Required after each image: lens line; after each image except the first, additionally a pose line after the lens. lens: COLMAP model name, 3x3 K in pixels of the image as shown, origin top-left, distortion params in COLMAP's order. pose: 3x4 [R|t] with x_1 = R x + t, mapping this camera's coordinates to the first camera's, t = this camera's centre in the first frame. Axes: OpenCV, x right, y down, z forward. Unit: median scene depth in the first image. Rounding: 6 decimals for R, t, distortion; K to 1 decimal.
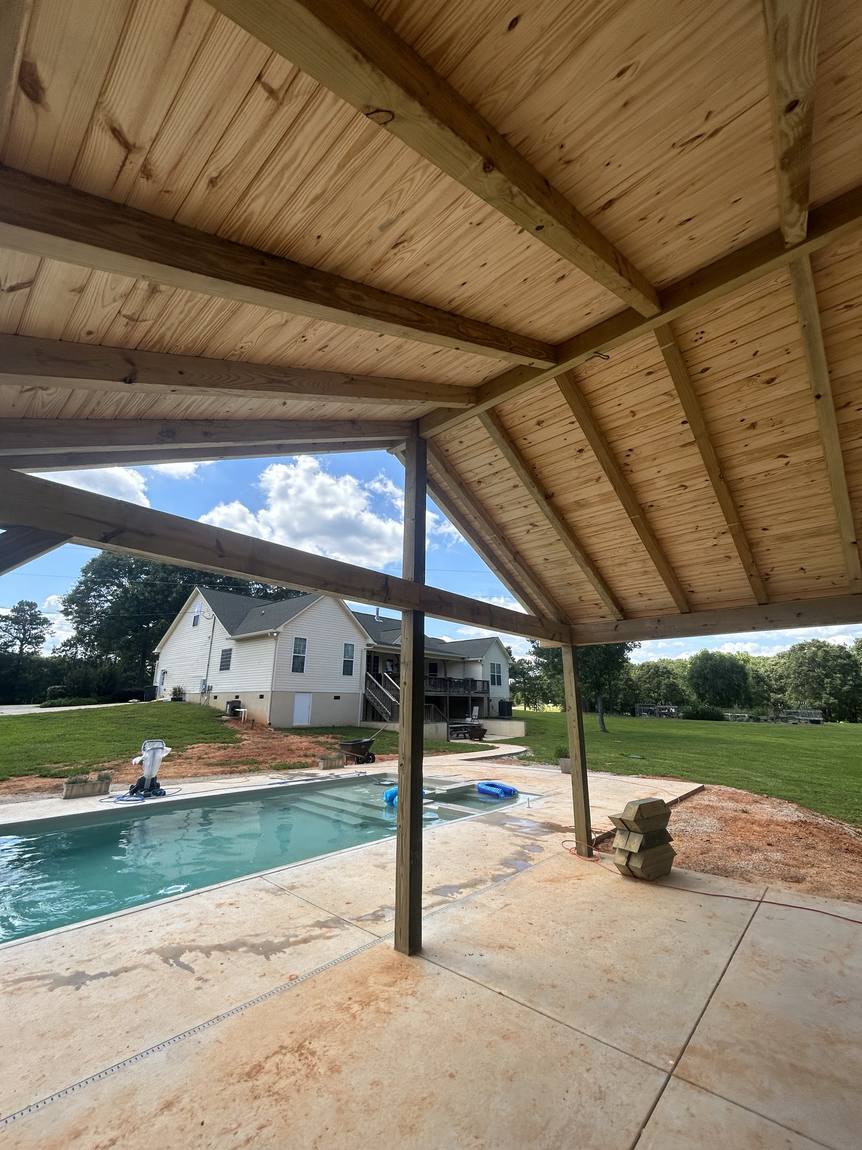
lens RADIAL K [[464.6, 0, 431.4], [0, 464.6, 570.3], [0, 0, 1]] dist [-0.001886, 0.000506]
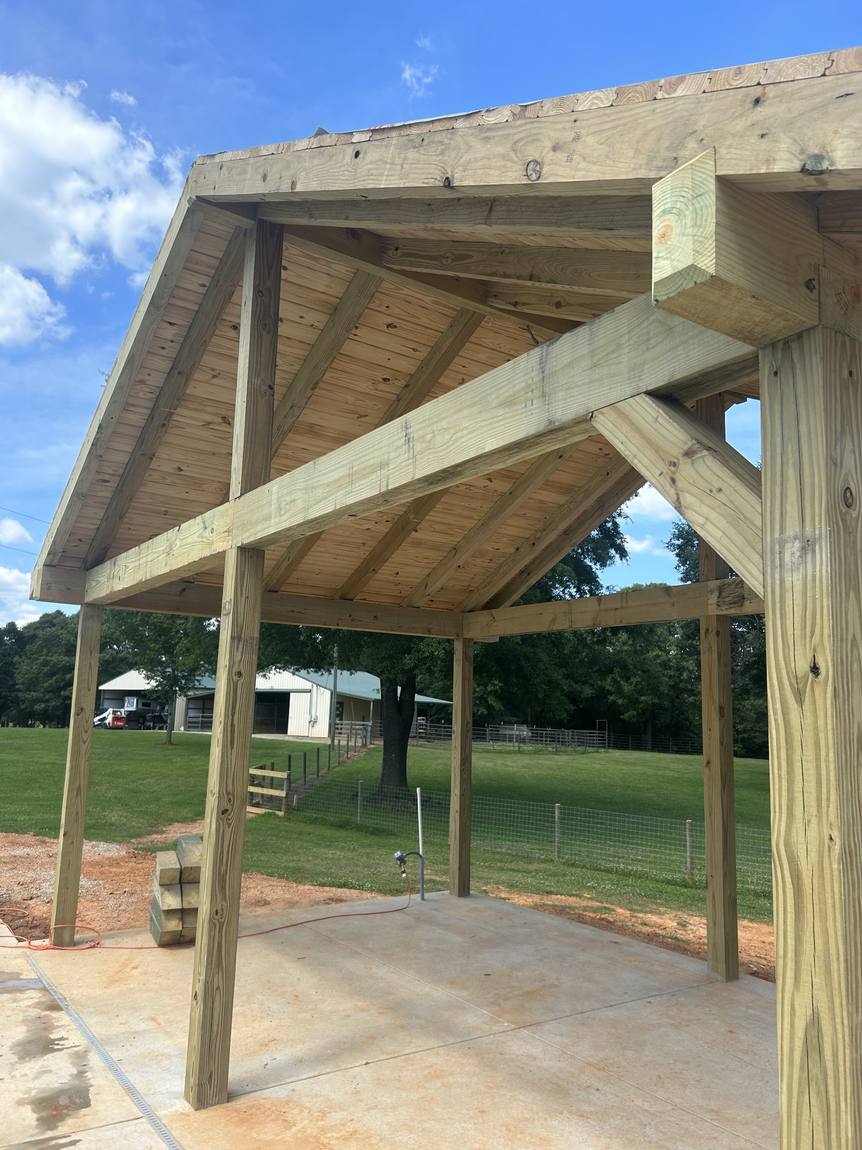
lens RADIAL K [[870.1, 0, 437.3], [0, 870.1, 579.6], [0, 0, 1]] dist [0.049492, -0.058928]
pose [[0.238359, 0.149198, 0.959648, -0.894788], [-0.295086, 0.952538, -0.074799, 0.118886], [-0.925262, -0.265350, 0.271072, 0.439706]]
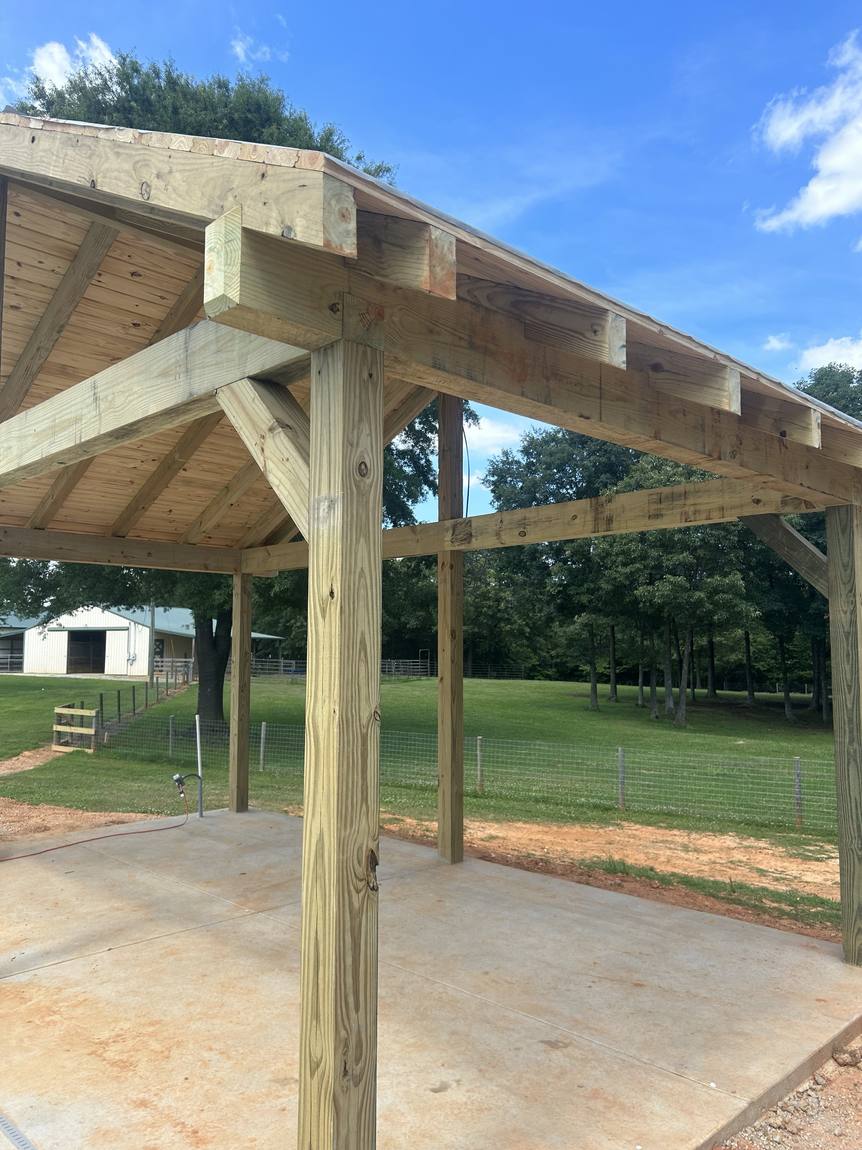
lens RADIAL K [[870.1, 0, 424.6], [0, 870.1, 580.0], [0, 0, 1]] dist [0.049492, -0.058928]
pose [[0.066049, 0.073954, 0.995072, -1.000186], [-0.279280, 0.958761, -0.052717, 0.084733], [-0.957935, -0.274422, 0.083979, 0.291408]]
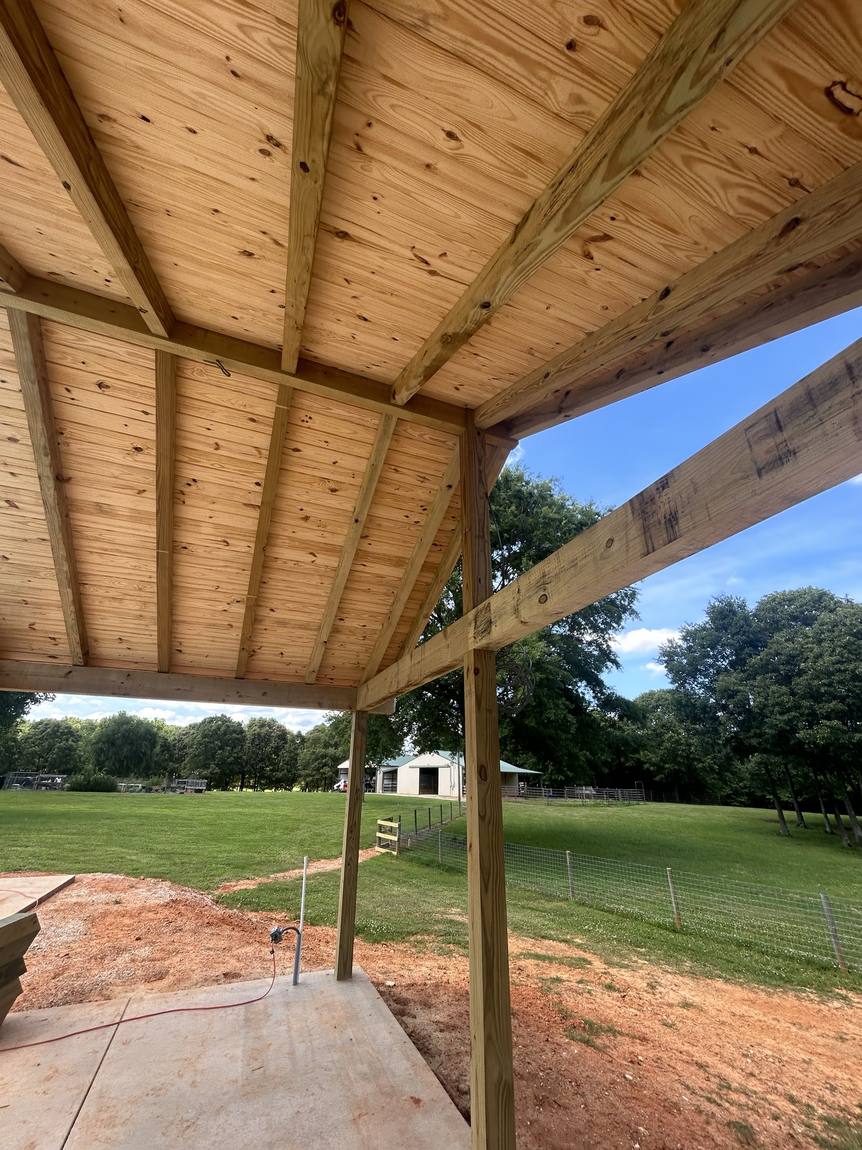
lens RADIAL K [[464.6, 0, 433.7], [0, 464.6, 571.5], [0, 0, 1]] dist [-0.001886, 0.000506]
pose [[0.450523, 0.362042, 0.816061, -0.024725], [-0.254676, 0.928219, -0.271201, 0.024550], [-0.855669, -0.085649, 0.510387, 0.129522]]
